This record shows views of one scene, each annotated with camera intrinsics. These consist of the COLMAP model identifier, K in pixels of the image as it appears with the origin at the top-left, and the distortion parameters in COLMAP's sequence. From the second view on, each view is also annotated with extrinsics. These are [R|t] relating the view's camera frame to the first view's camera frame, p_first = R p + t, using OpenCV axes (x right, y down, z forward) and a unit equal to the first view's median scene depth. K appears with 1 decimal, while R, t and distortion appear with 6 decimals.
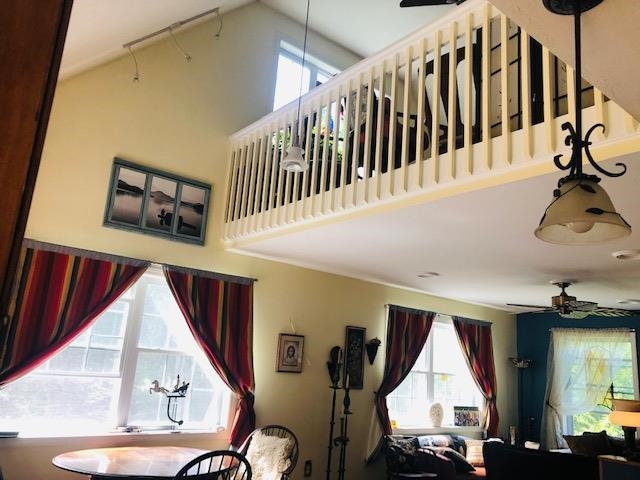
lens RADIAL K [[528.2, 0, 319.9], [0, 528.2, 236.6], [0, 0, 1]] dist [0.037870, -0.037811]
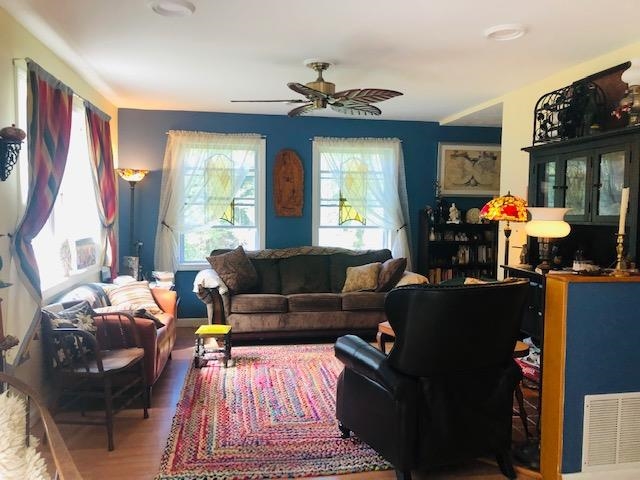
lens RADIAL K [[528.2, 0, 318.4], [0, 528.2, 236.6], [0, 0, 1]] dist [0.037870, -0.037811]
pose [[0.501388, -0.115443, 0.857486, -0.173284], [-0.178945, 0.955795, 0.233310, 0.121777], [-0.846516, -0.270422, 0.458567, 0.505608]]
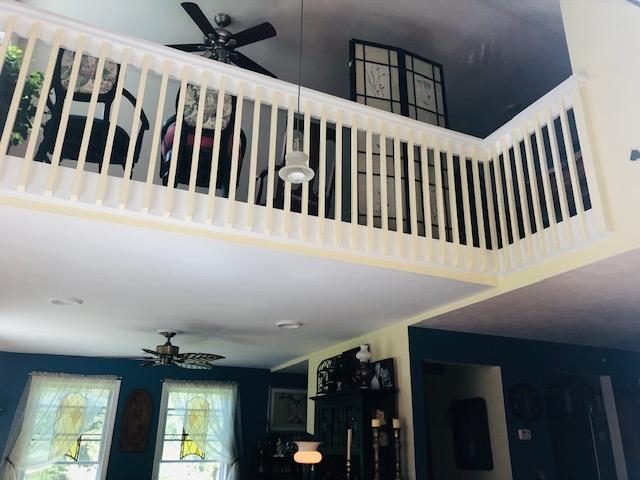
lens RADIAL K [[528.2, 0, 332.1], [0, 528.2, 238.4], [0, 0, 1]] dist [0.037870, -0.037811]
pose [[0.255225, 0.281671, 0.924944, -0.397555], [-0.219052, 0.948597, -0.228429, 0.066684], [-0.941741, -0.144310, 0.303807, 0.349132]]
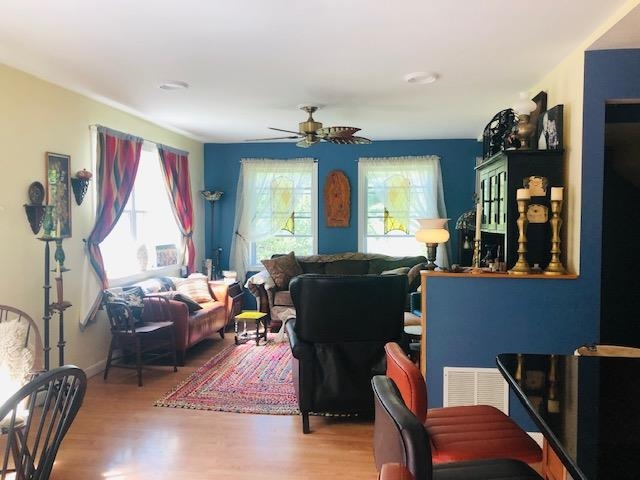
lens RADIAL K [[528.2, 0, 320.7], [0, 528.2, 239.1], [0, 0, 1]] dist [0.037870, -0.037811]
pose [[0.732342, -0.100748, 0.673442, -0.156746], [-0.108199, 0.959212, 0.261163, 0.053045], [-0.672285, -0.264127, 0.691570, 0.231891]]
